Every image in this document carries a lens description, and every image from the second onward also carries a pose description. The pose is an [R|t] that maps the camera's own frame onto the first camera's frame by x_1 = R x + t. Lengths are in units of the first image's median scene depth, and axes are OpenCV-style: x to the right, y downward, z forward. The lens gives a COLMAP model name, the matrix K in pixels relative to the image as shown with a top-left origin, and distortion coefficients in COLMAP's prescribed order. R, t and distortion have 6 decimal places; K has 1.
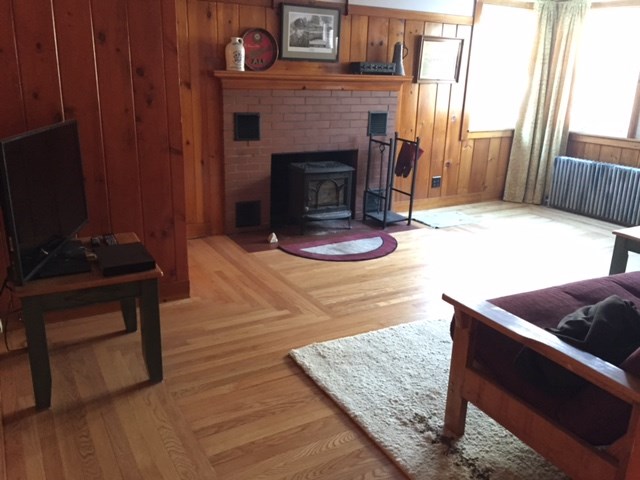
lens RADIAL K [[548.4, 0, 320.0], [0, 548.4, 240.0], [0, 0, 1]] dist [0.056809, -0.000972]
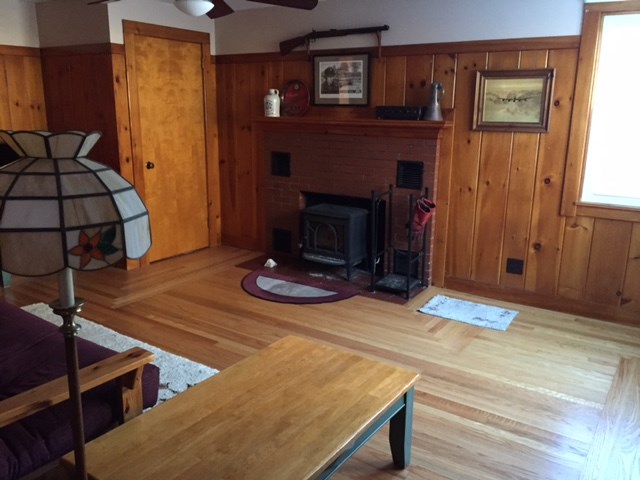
lens RADIAL K [[548.4, 0, 320.0], [0, 548.4, 240.0], [0, 0, 1]] dist [0.056809, -0.000972]
pose [[0.433666, 0.188285, -0.881183, 0.918345], [-0.263263, 0.961731, 0.075934, -0.158098], [0.861758, 0.199053, 0.466638, 0.553798]]
